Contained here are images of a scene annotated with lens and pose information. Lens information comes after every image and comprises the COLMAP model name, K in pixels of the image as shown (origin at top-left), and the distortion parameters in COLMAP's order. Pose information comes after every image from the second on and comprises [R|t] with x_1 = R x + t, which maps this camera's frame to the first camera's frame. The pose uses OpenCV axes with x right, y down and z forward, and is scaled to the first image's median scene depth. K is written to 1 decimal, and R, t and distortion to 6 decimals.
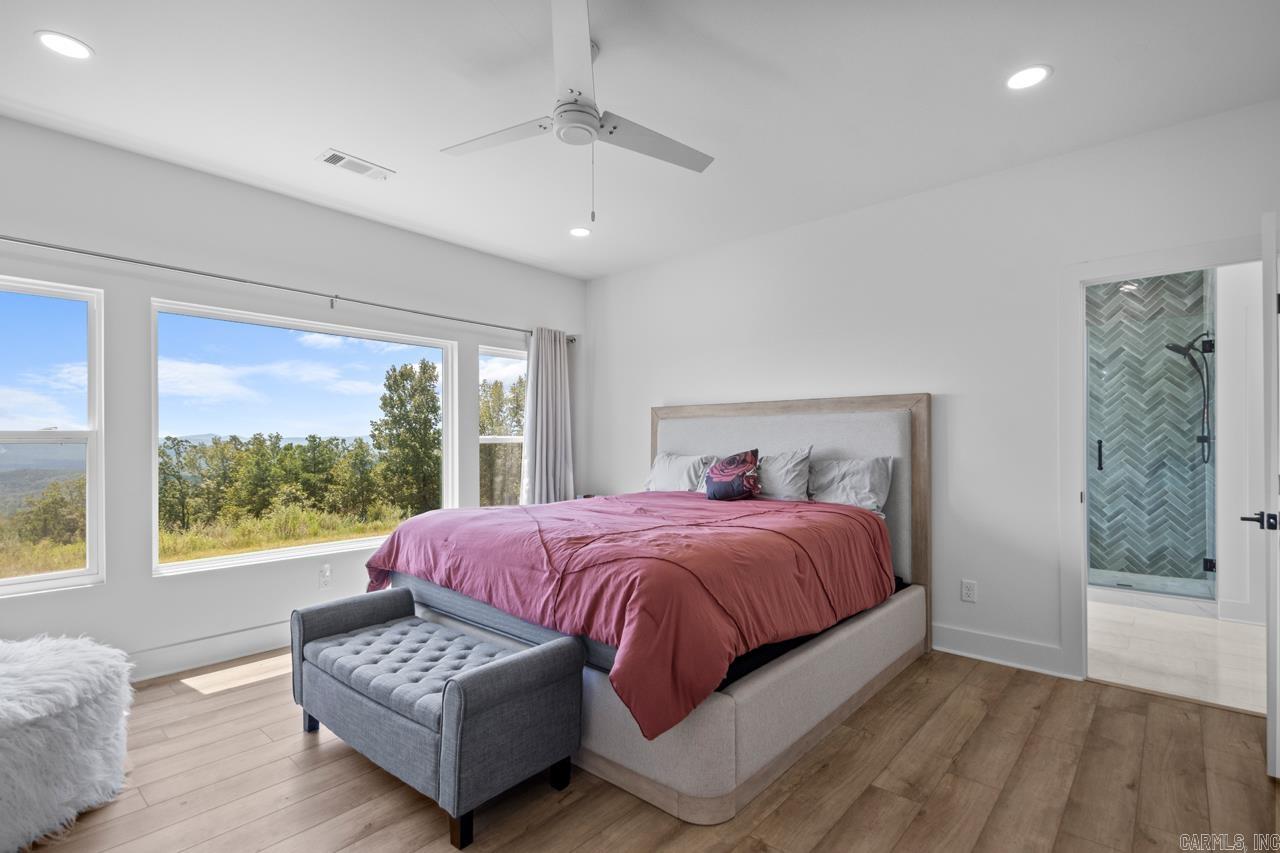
lens RADIAL K [[602.2, 0, 641.5], [0, 602.2, 433.2], [0, 0, 1]] dist [0.032599, -0.015955]
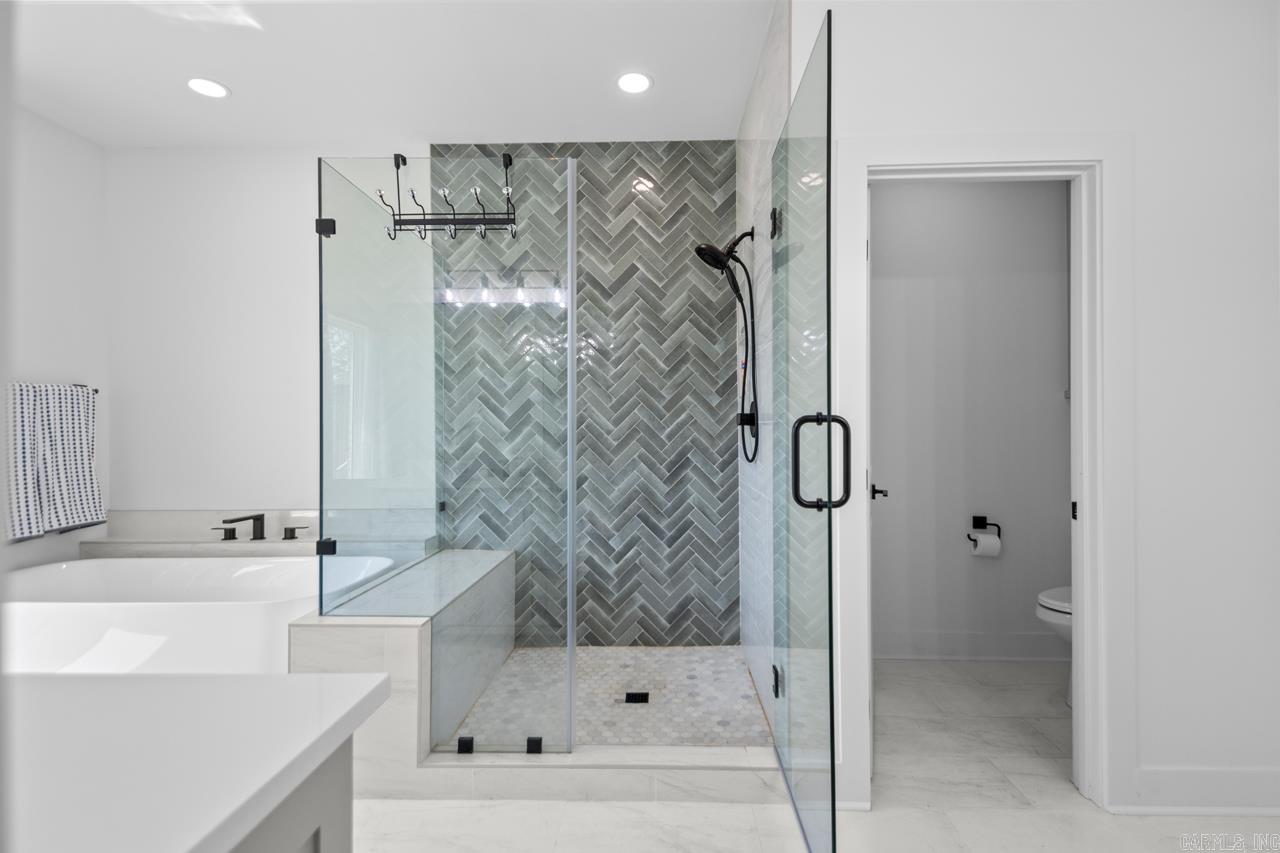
lens RADIAL K [[602.2, 0, 641.5], [0, 602.2, 433.2], [0, 0, 1]] dist [0.032599, -0.015955]
pose [[0.772307, -0.003956, 0.635237, 0.429715], [-0.001445, 0.999967, 0.007983, 0.017665], [-0.635247, -0.007083, 0.772276, 0.556360]]
